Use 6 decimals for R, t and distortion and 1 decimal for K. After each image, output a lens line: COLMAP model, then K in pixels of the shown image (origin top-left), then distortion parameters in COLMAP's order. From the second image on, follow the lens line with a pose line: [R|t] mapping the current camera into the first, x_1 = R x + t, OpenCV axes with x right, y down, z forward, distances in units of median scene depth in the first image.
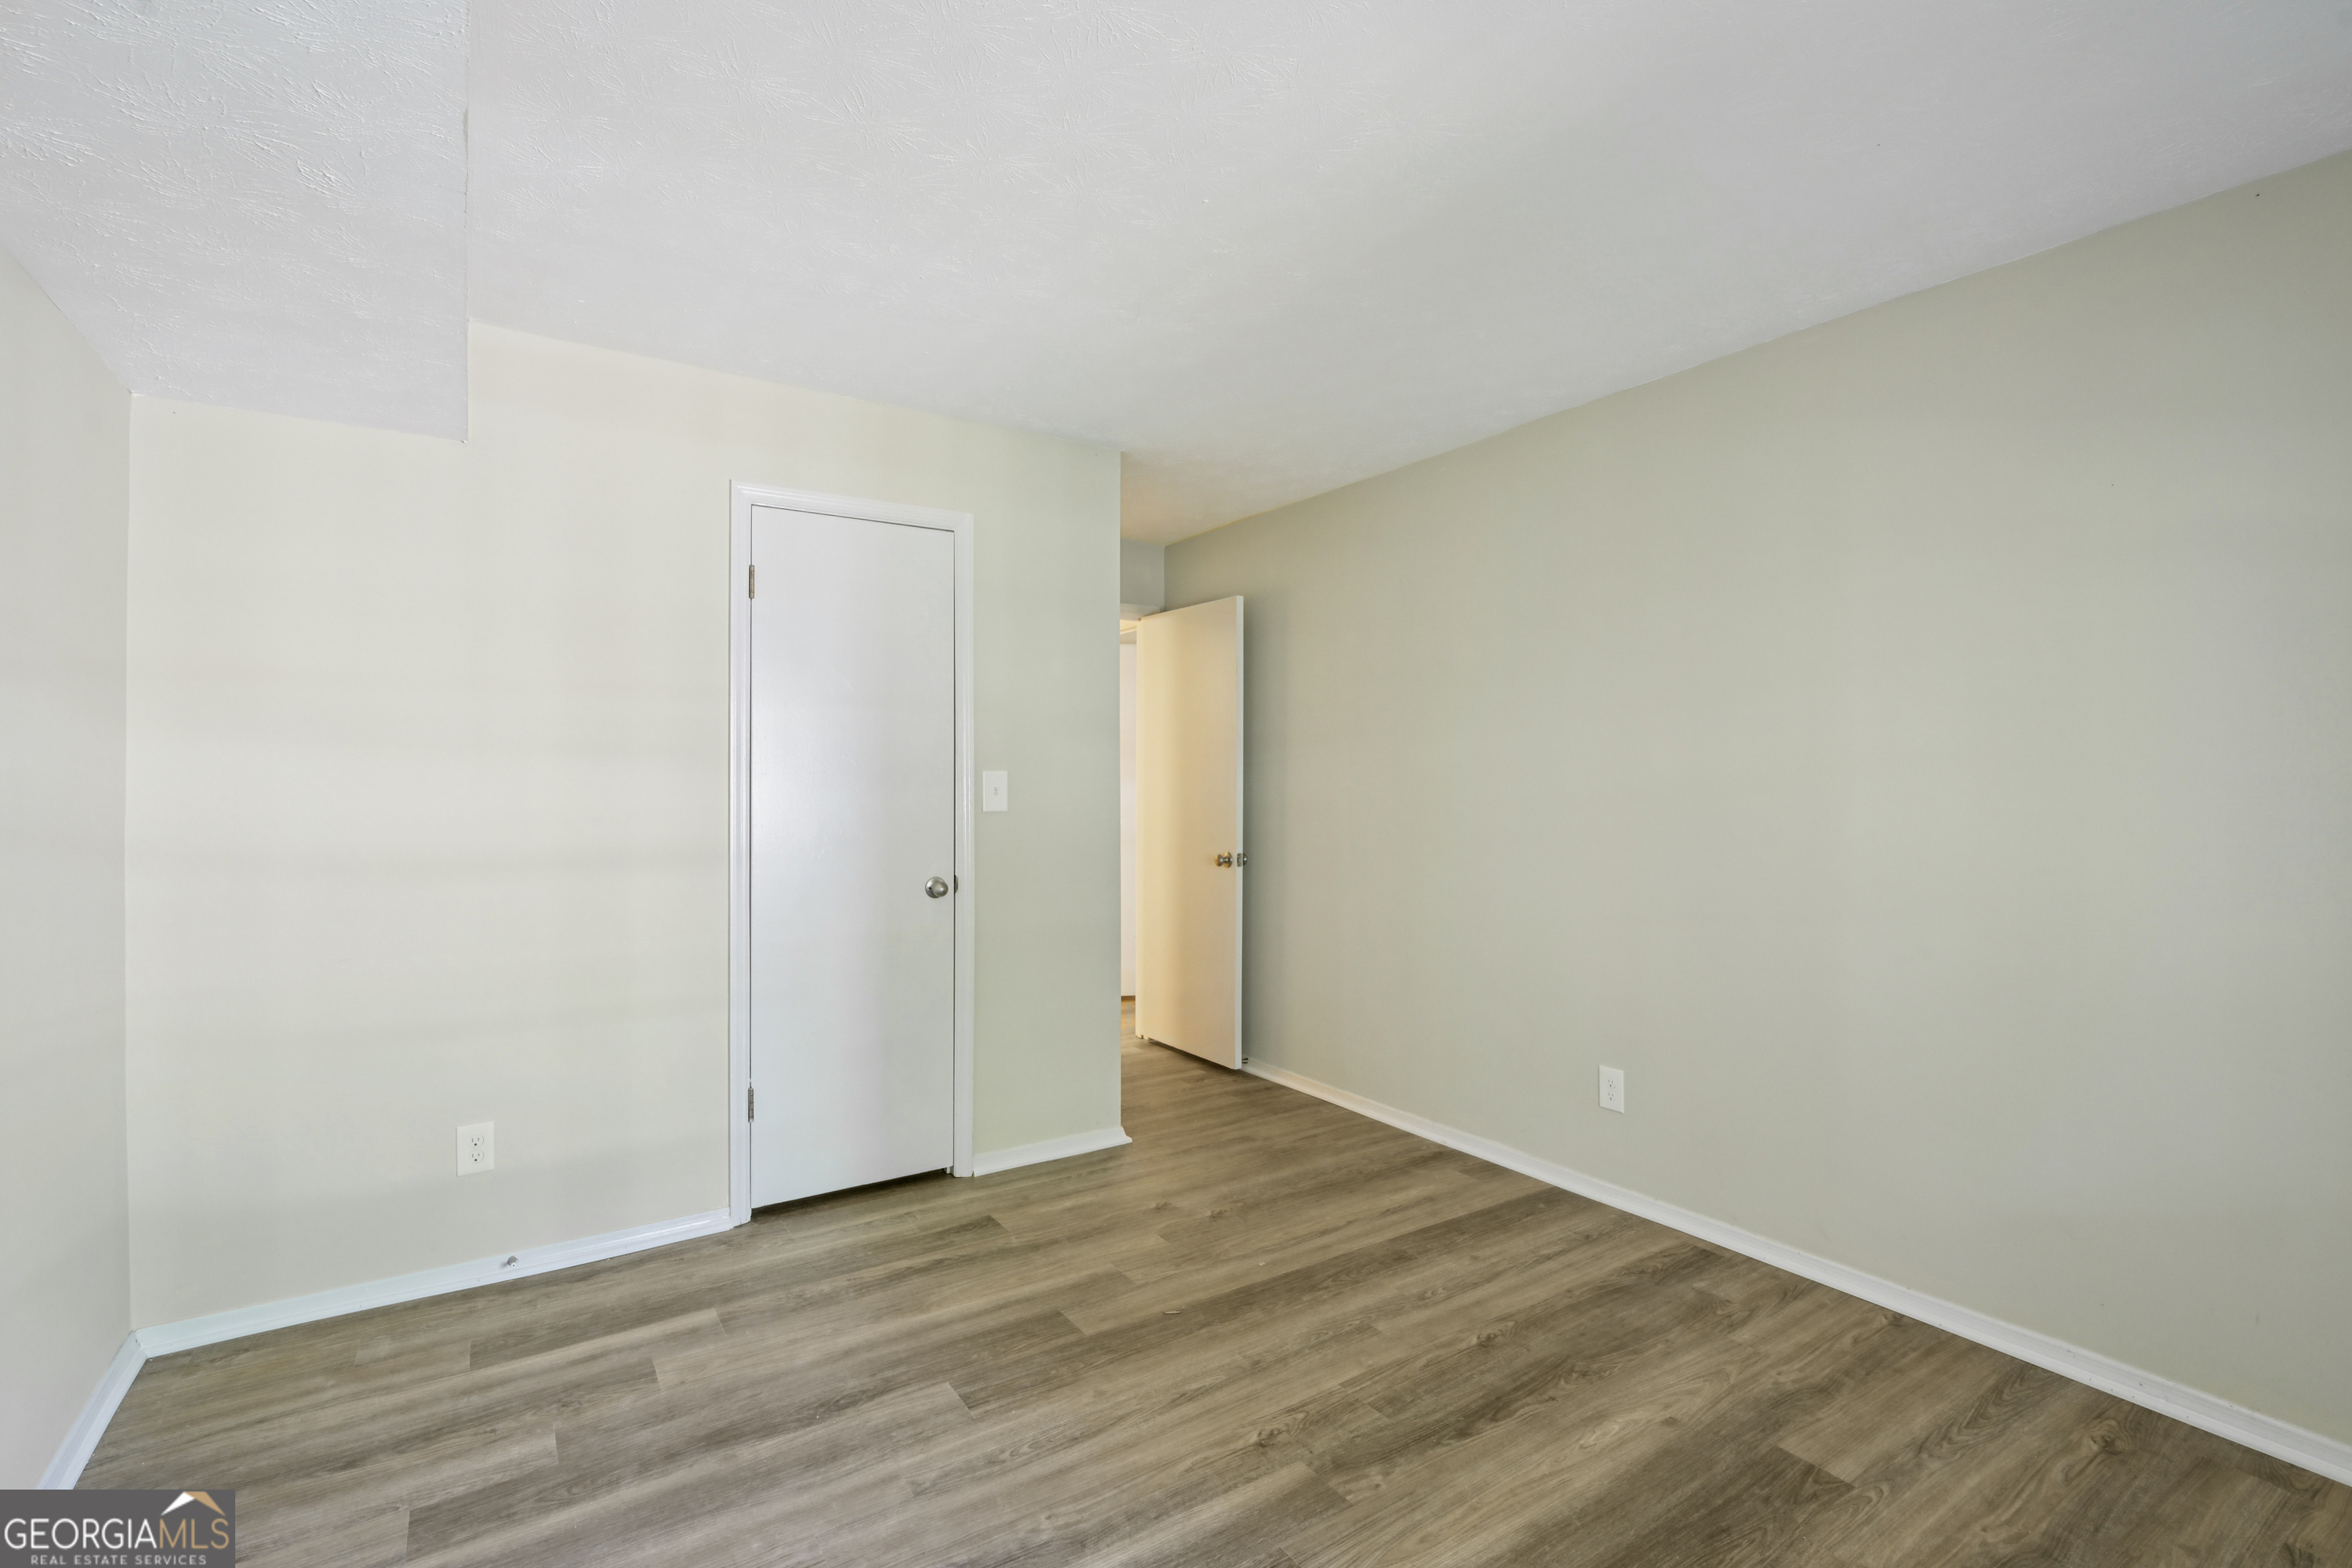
lens RADIAL K [[1070.7, 0, 1177.5], [0, 1070.7, 779.1], [0, 0, 1]] dist [-0.001518, 0.001751]
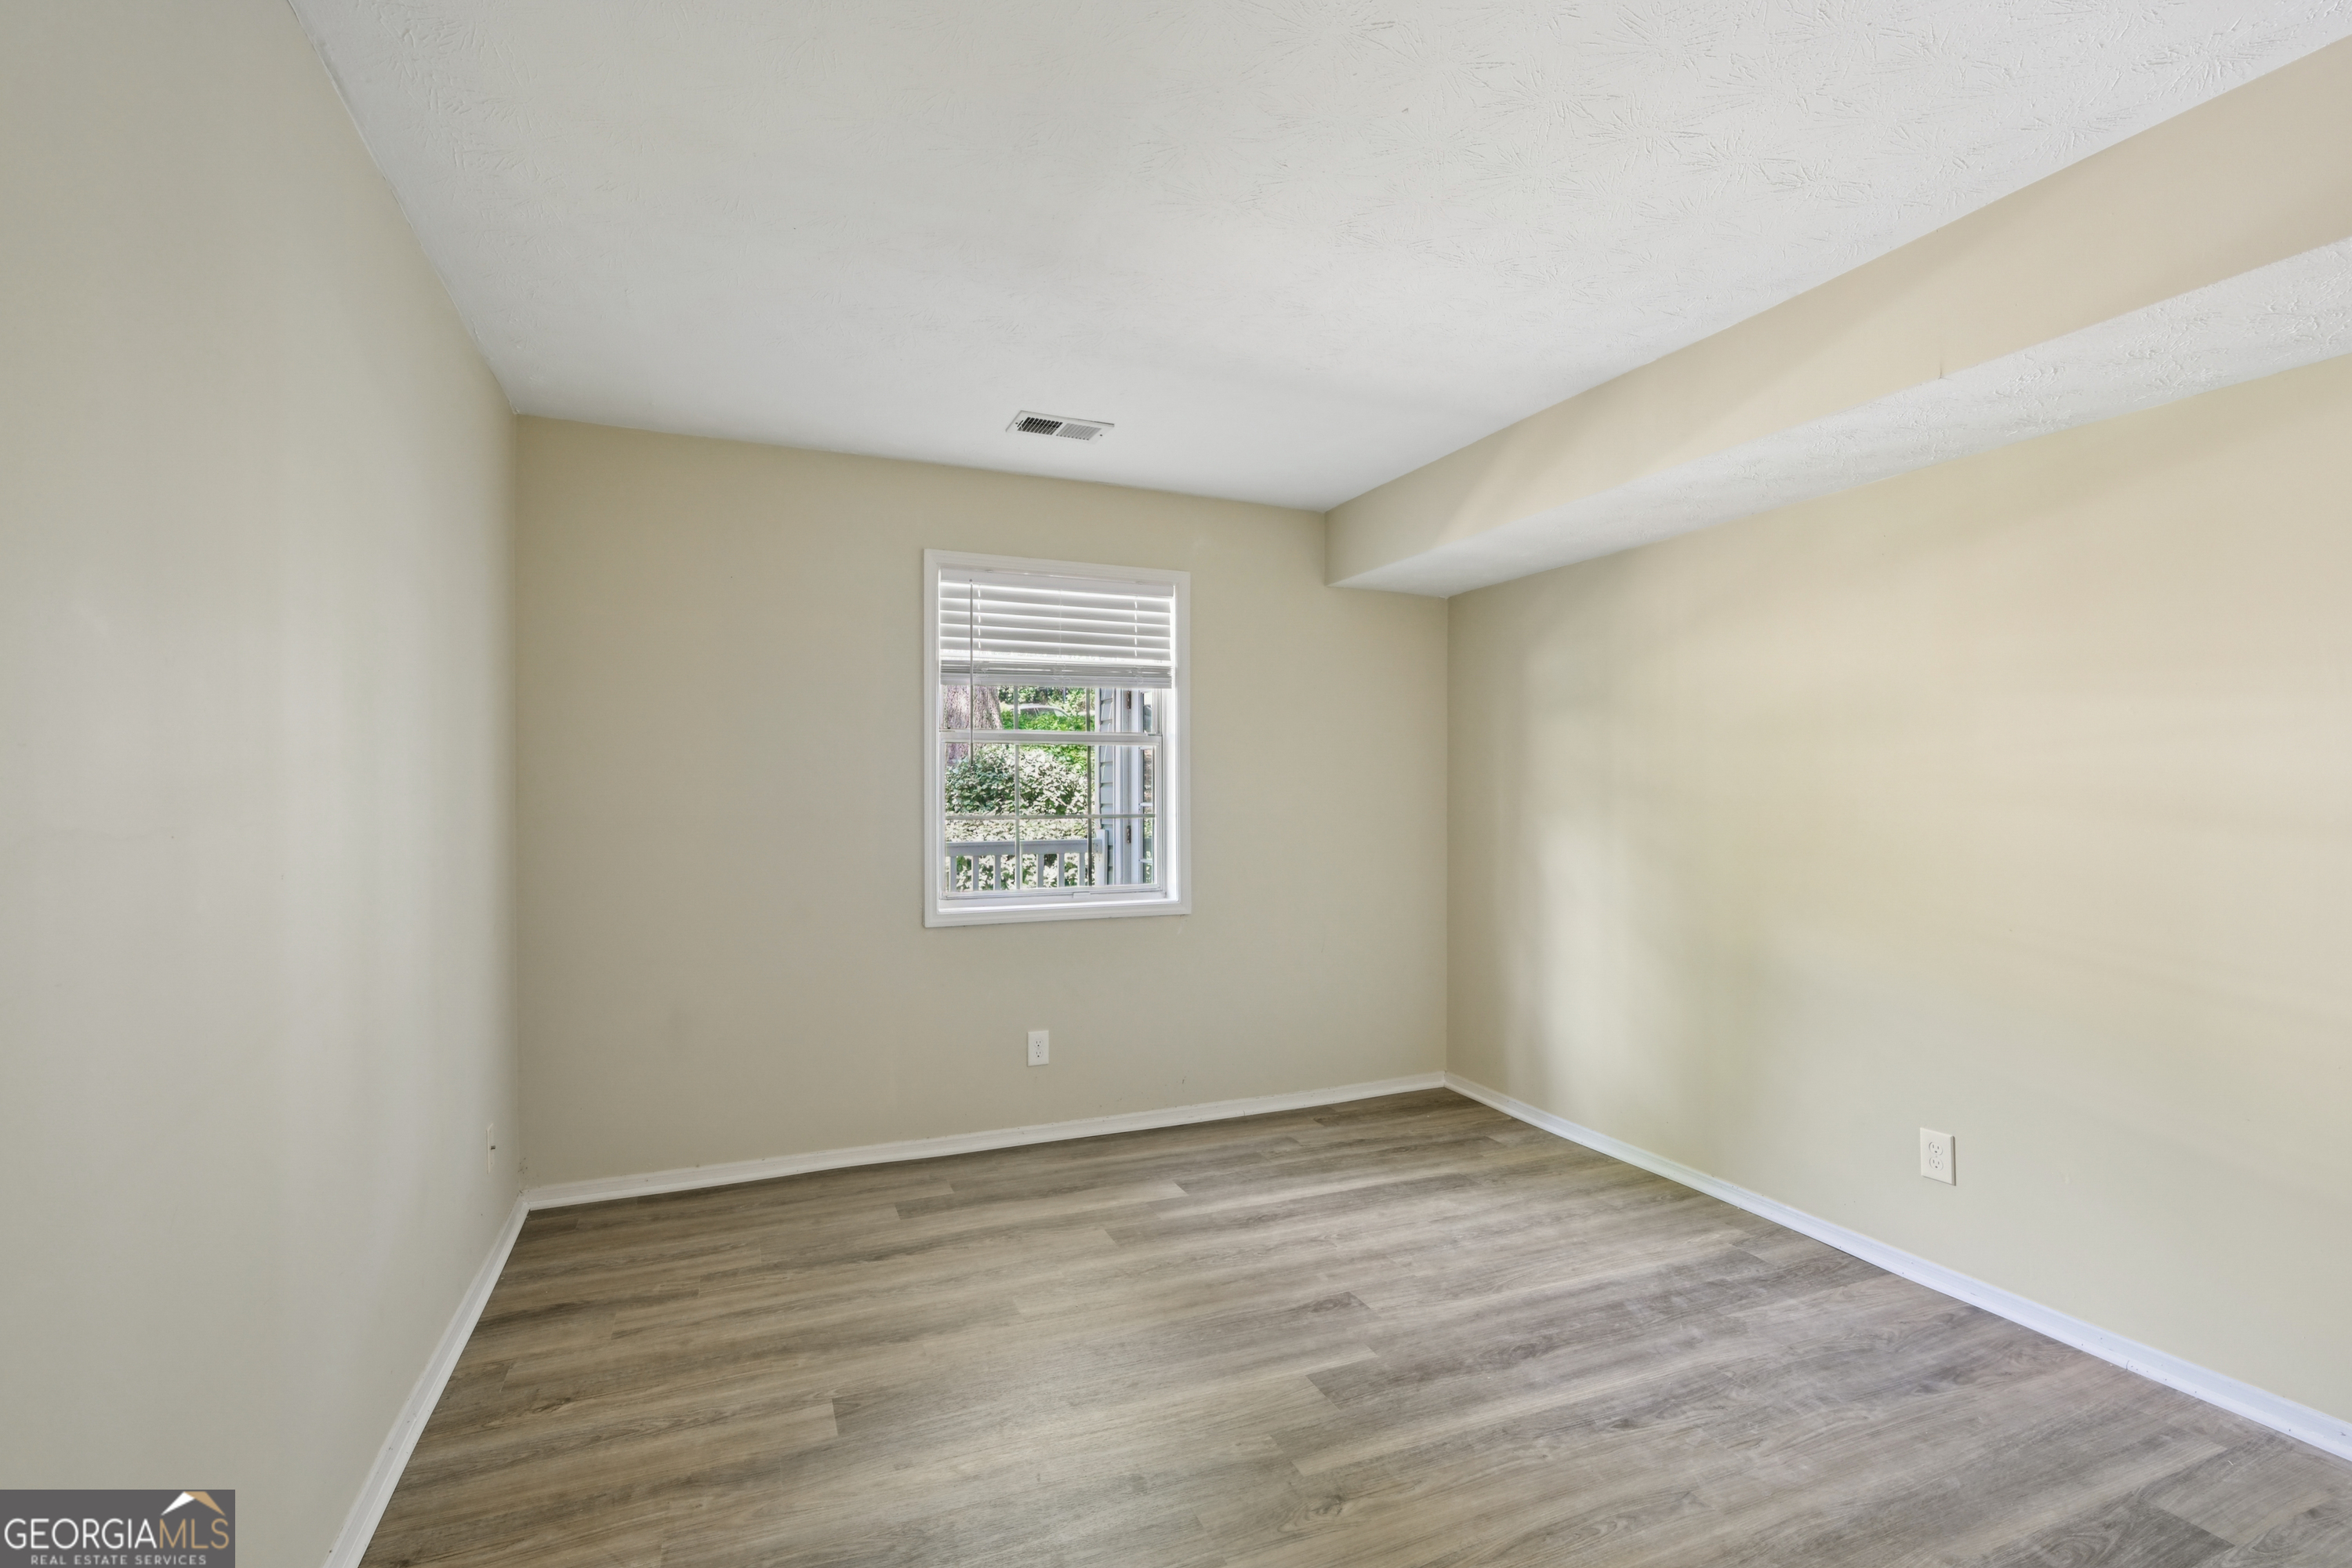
lens RADIAL K [[1070.7, 0, 1181.2], [0, 1070.7, 796.1], [0, 0, 1]] dist [-0.001518, 0.001751]
pose [[-0.983677, -0.000099, 0.179941, 0.046893], [-0.000722, 0.999994, -0.003396, 0.006188], [-0.179940, -0.003470, -0.983671, 1.986201]]
